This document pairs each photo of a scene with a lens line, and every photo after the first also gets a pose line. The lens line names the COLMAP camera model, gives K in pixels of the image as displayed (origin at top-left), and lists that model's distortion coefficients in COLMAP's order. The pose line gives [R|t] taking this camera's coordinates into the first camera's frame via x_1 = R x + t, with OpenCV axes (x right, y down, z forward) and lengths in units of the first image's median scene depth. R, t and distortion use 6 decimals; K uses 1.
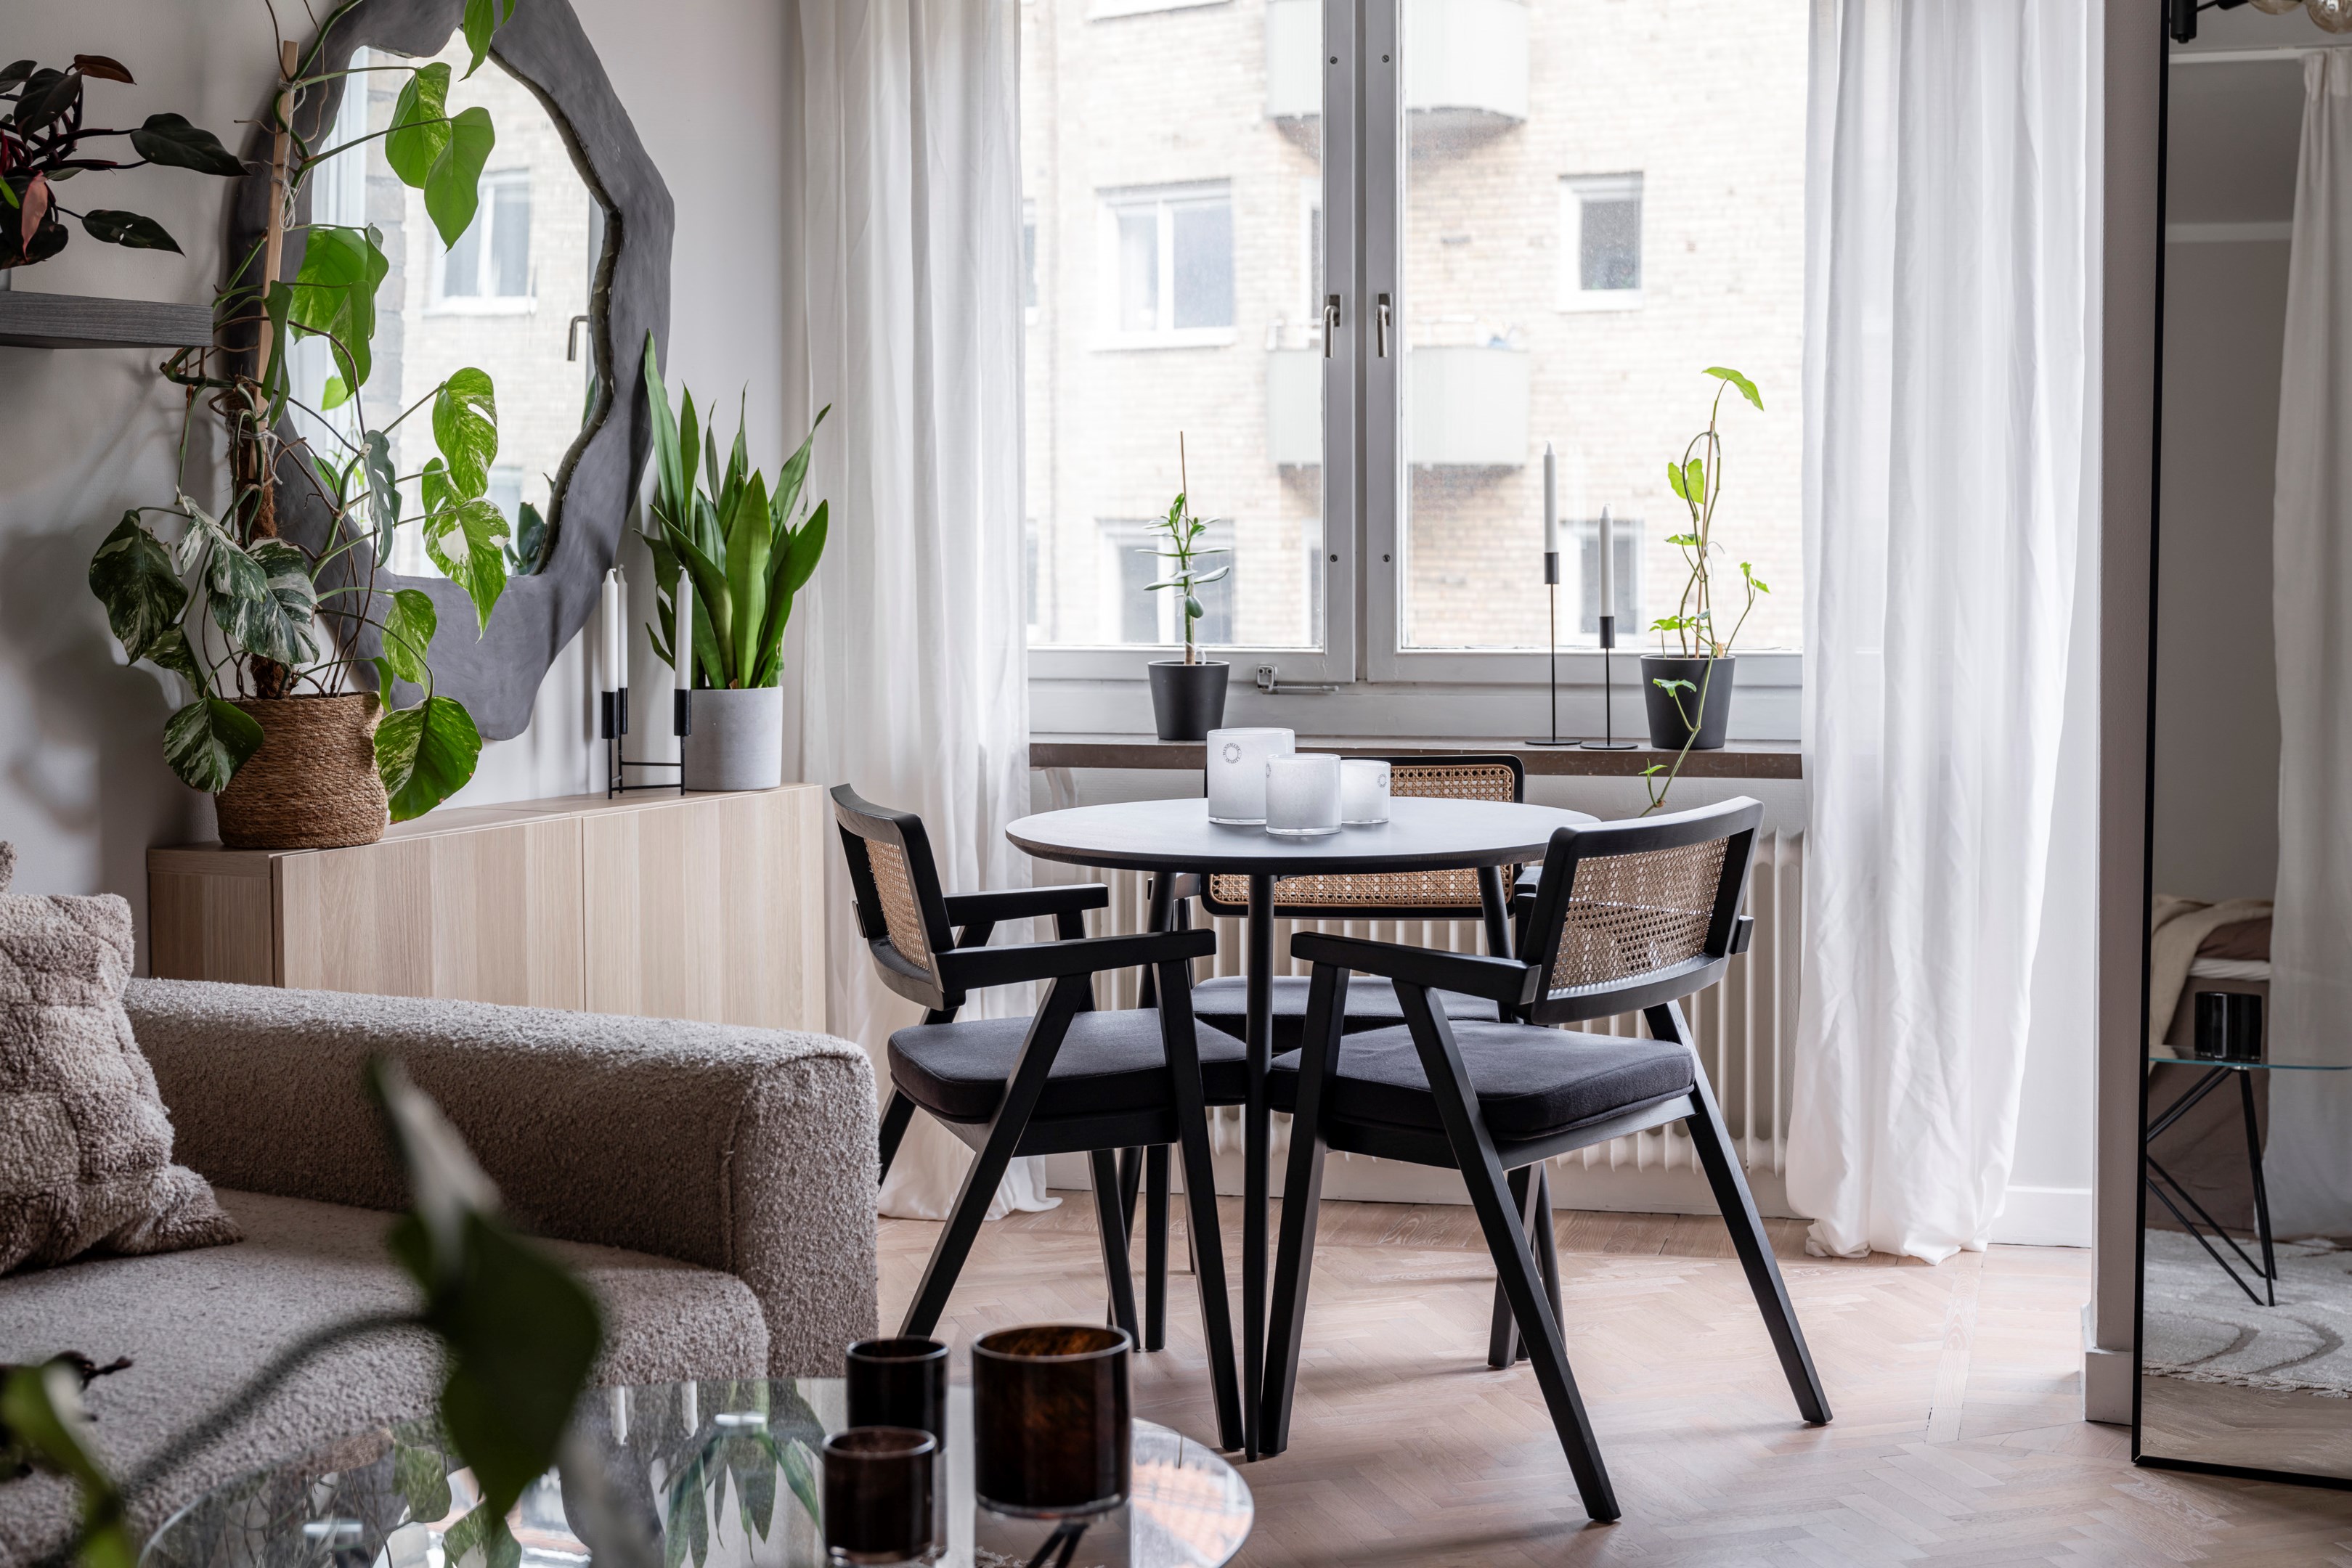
lens RADIAL K [[3341.7, 0, 1295.0], [0, 3341.7, 679.7], [0, 0, 1]] dist [0.007697, -0.011344]
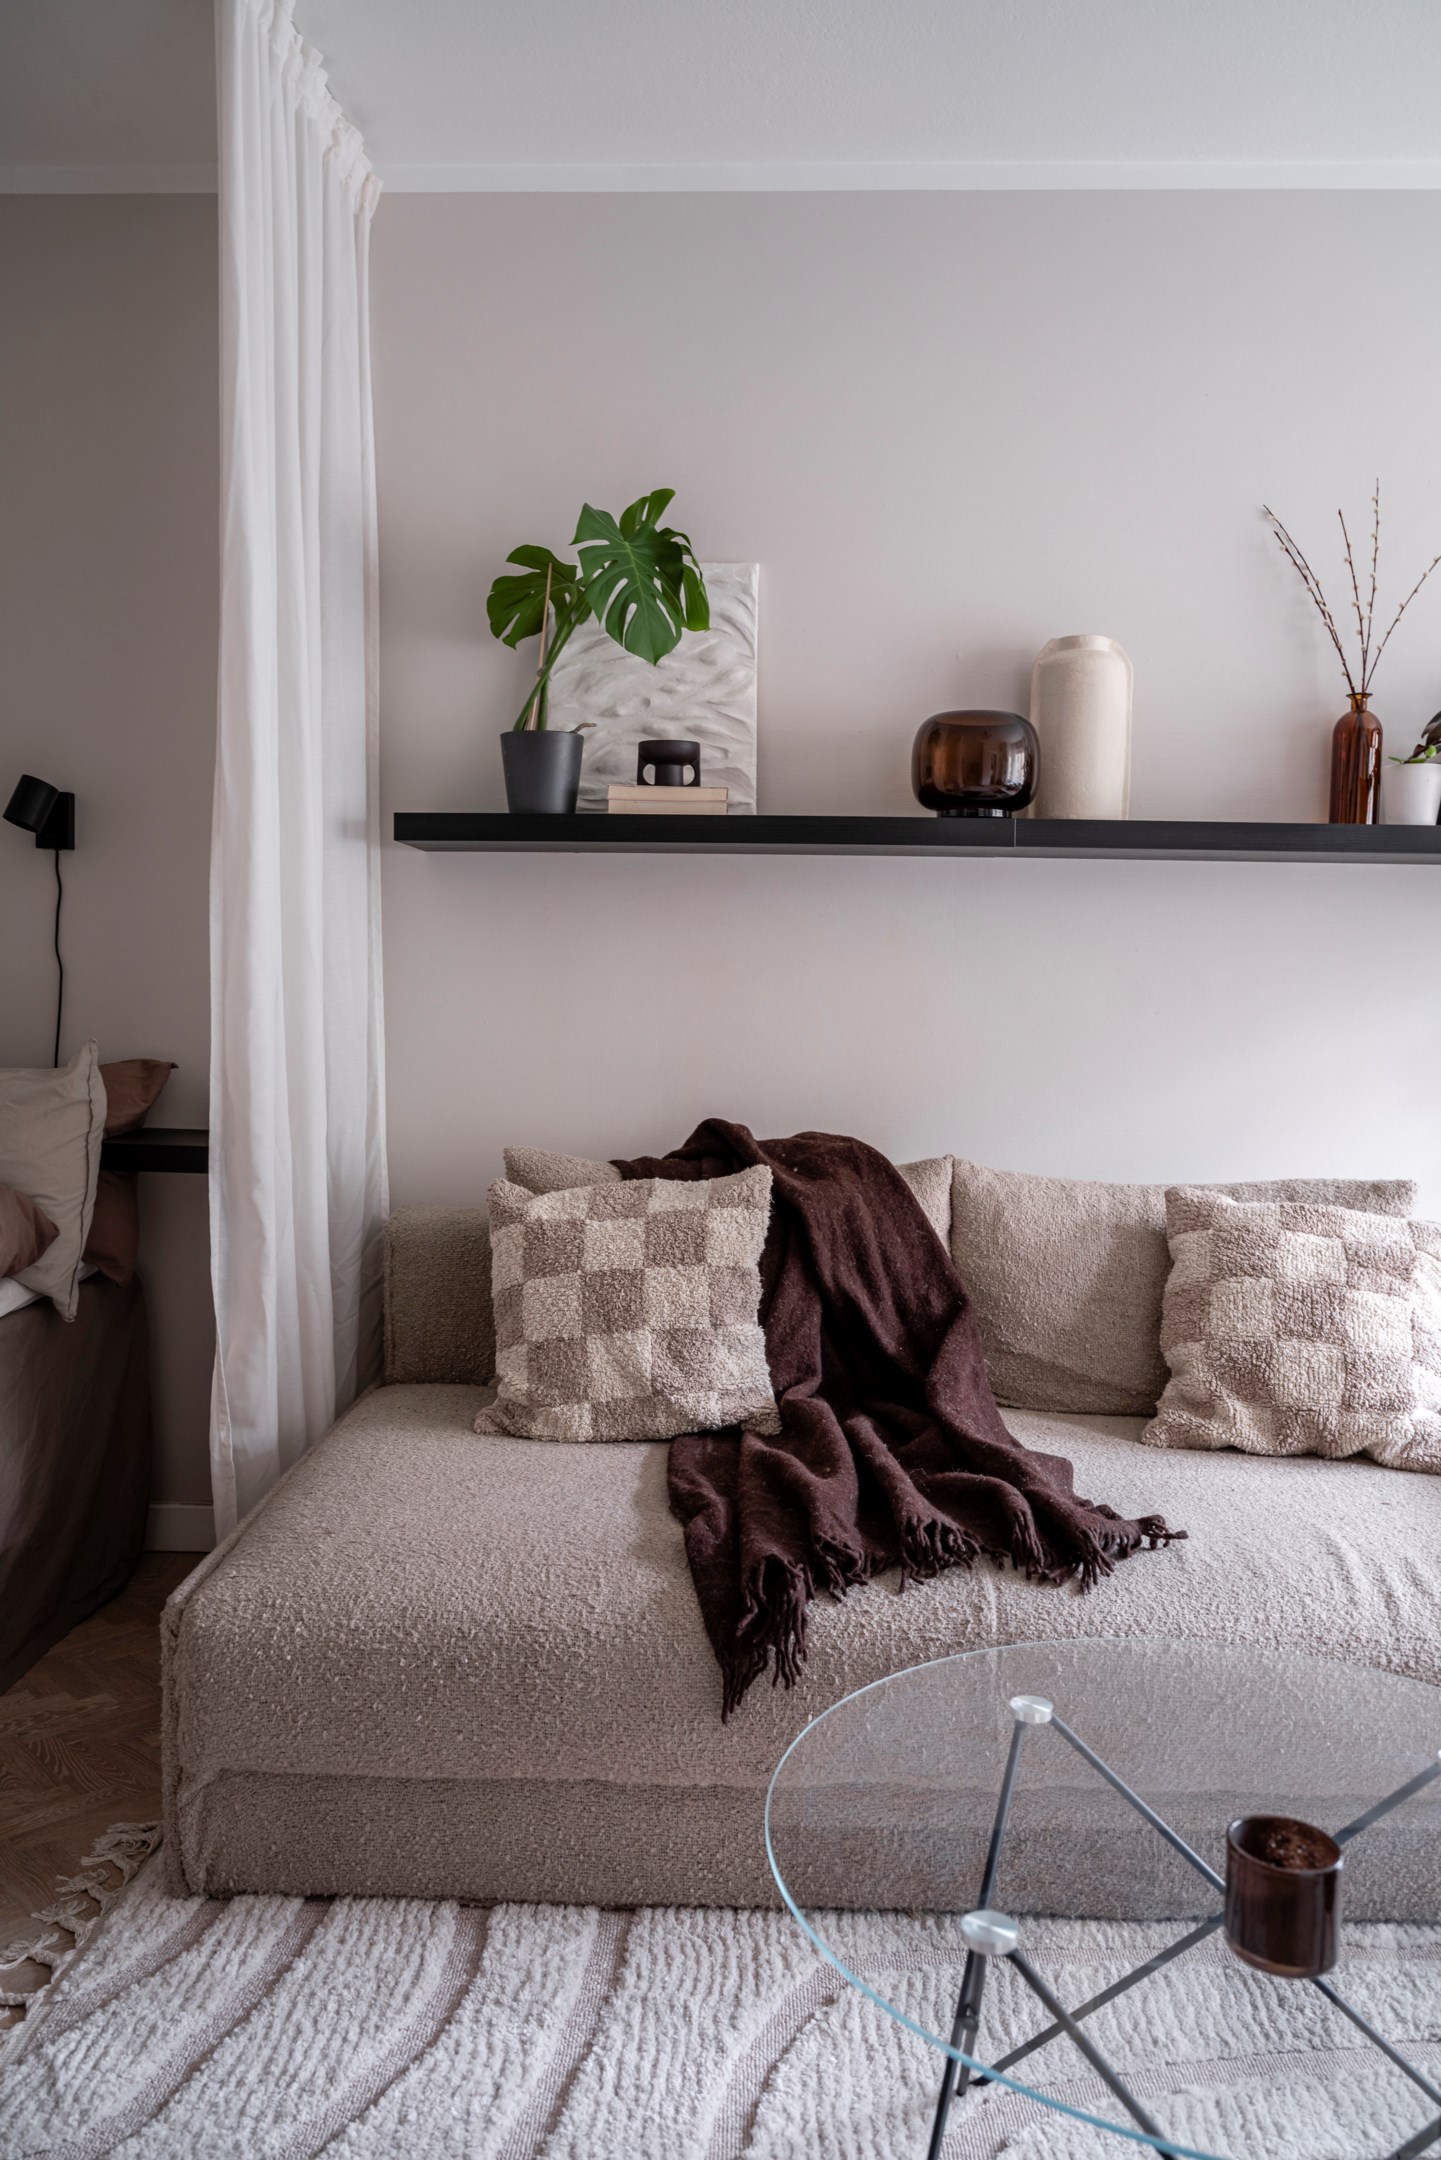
lens RADIAL K [[1599.6, 0, 720.5], [0, 1599.6, 1080.0], [0, 0, 1]] dist [0.004523, 0.000416]
pose [[0.430878, 0.058143, -0.900535, 0.118997], [-0.058208, 0.997635, 0.036562, -0.005696], [0.900531, 0.036665, 0.433243, 0.326153]]
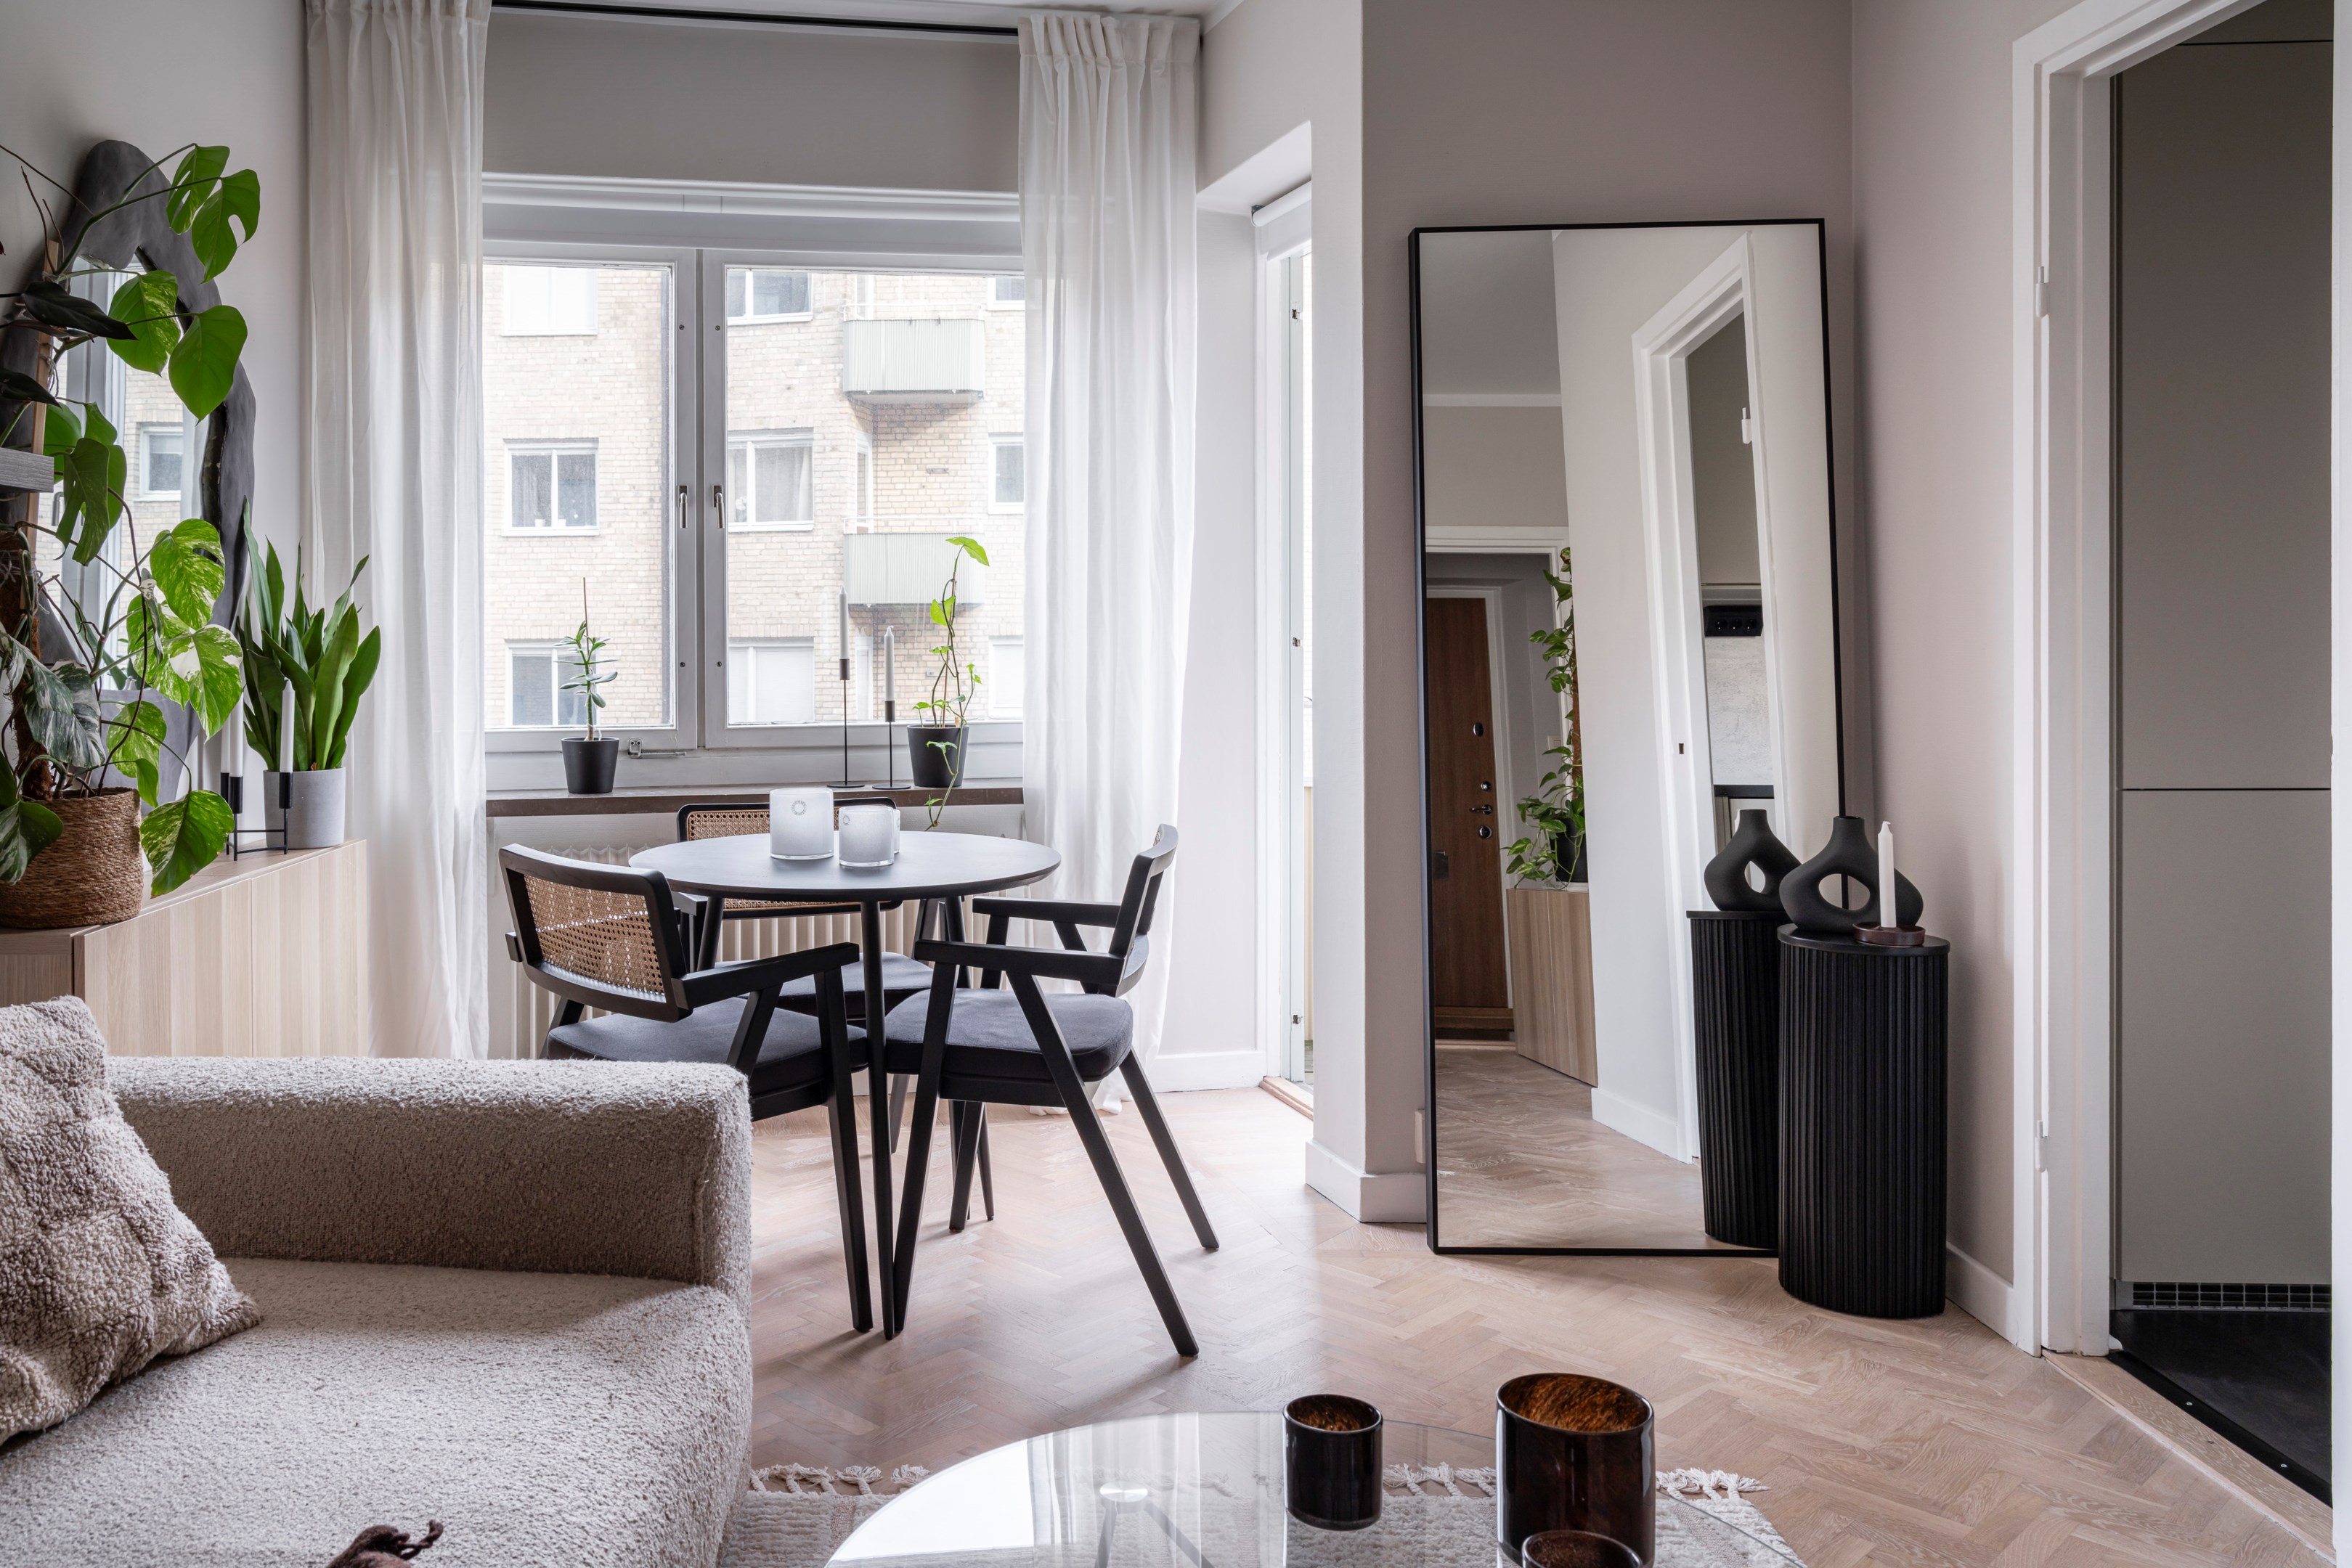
lens RADIAL K [[1818.1, 0, 878.4], [0, 1818.1, 643.2], [0, 0, 1]] dist [-0.001636, -0.001355]
pose [[0.923959, -0.008694, 0.382392, -0.279601], [0.025996, 0.998857, -0.040103, -0.015081], [-0.381606, 0.046994, 0.923130, 0.301591]]
